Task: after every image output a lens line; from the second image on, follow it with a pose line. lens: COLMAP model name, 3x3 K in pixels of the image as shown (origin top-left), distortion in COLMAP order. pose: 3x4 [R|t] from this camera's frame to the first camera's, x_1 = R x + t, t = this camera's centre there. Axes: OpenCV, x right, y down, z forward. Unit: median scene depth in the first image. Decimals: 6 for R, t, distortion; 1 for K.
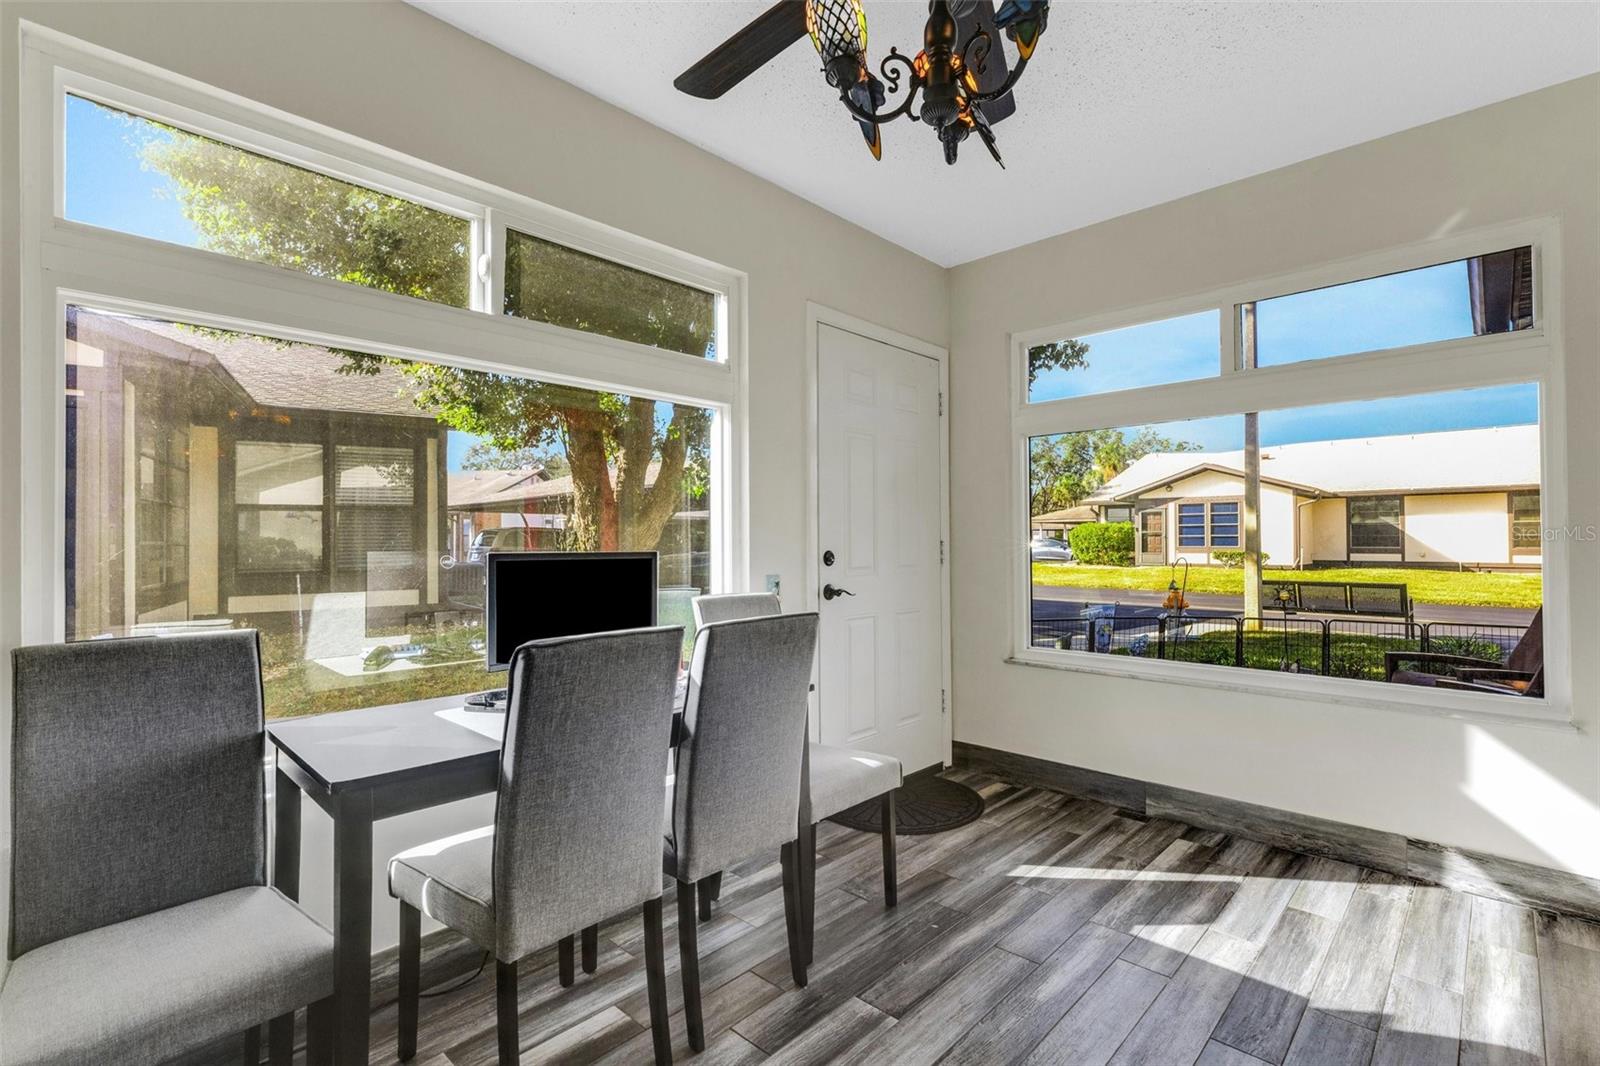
lens RADIAL K [[737.7, 0, 798.7], [0, 737.7, 531.4], [0, 0, 1]] dist [0.014121, -0.001141]
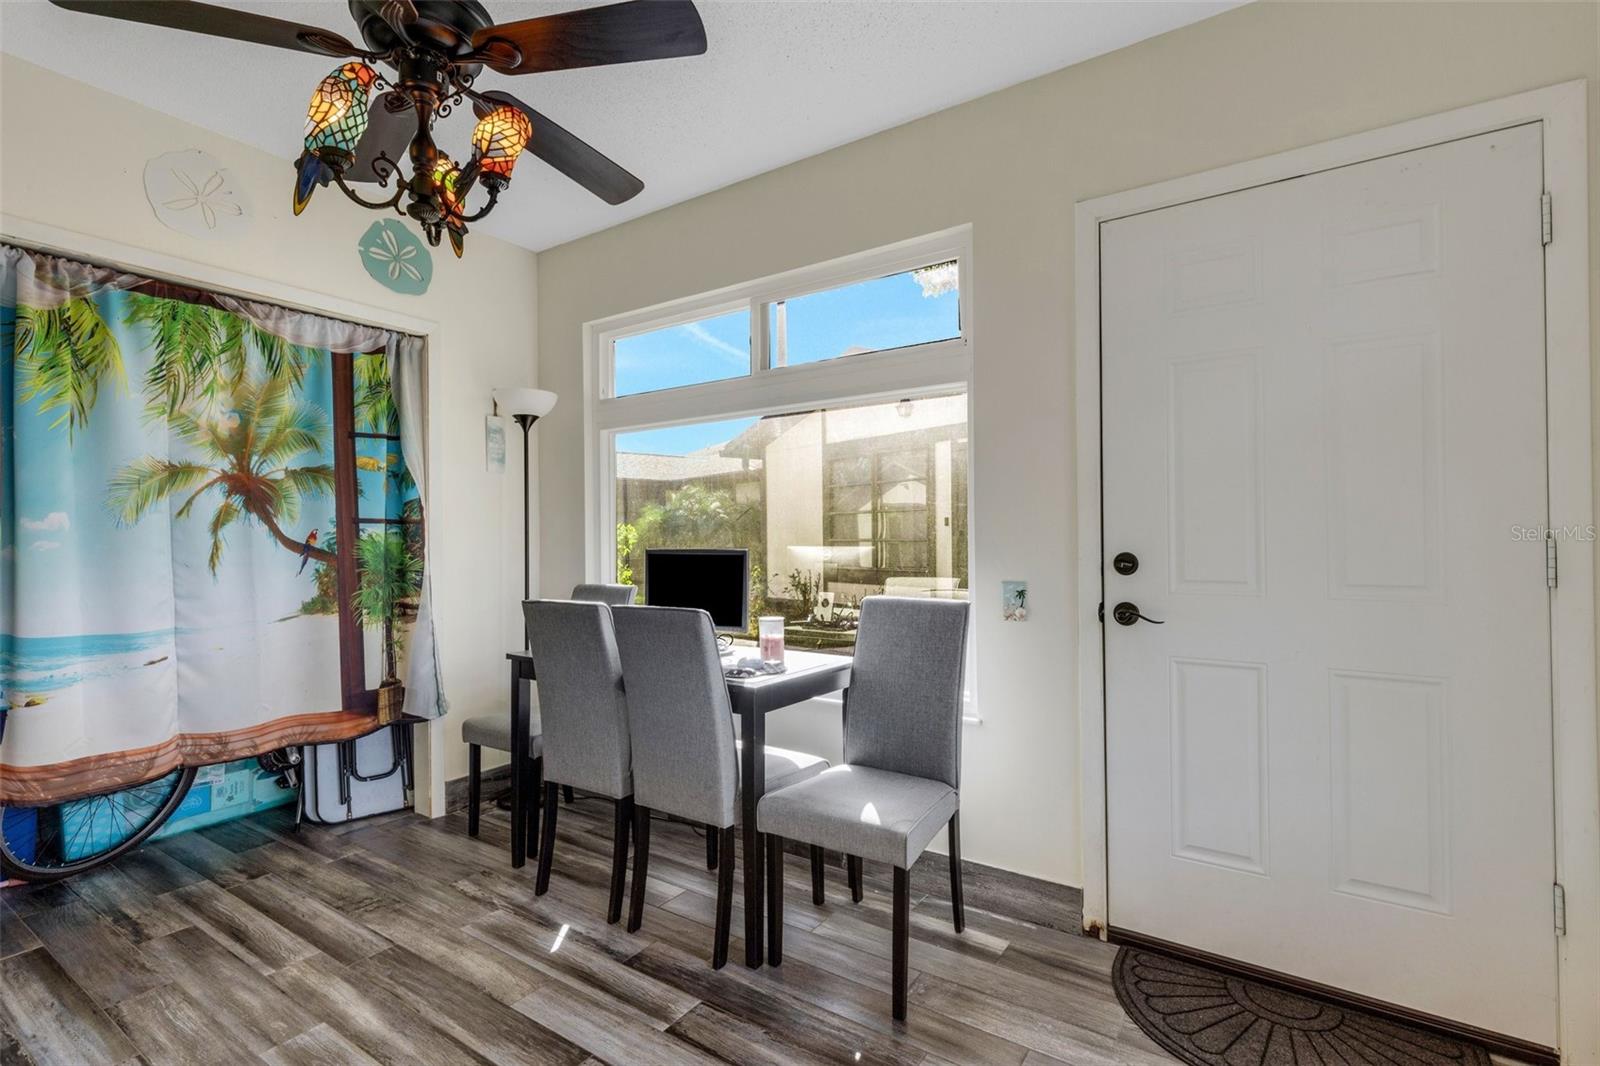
lens RADIAL K [[737.7, 0, 804.8], [0, 737.7, 529.8], [0, 0, 1]] dist [0.014121, -0.001141]
pose [[0.167530, -0.010190, -0.985814, 0.802194], [0.020529, 0.999766, -0.006845, 0.005009], [0.985653, -0.019091, 0.167700, 0.727018]]
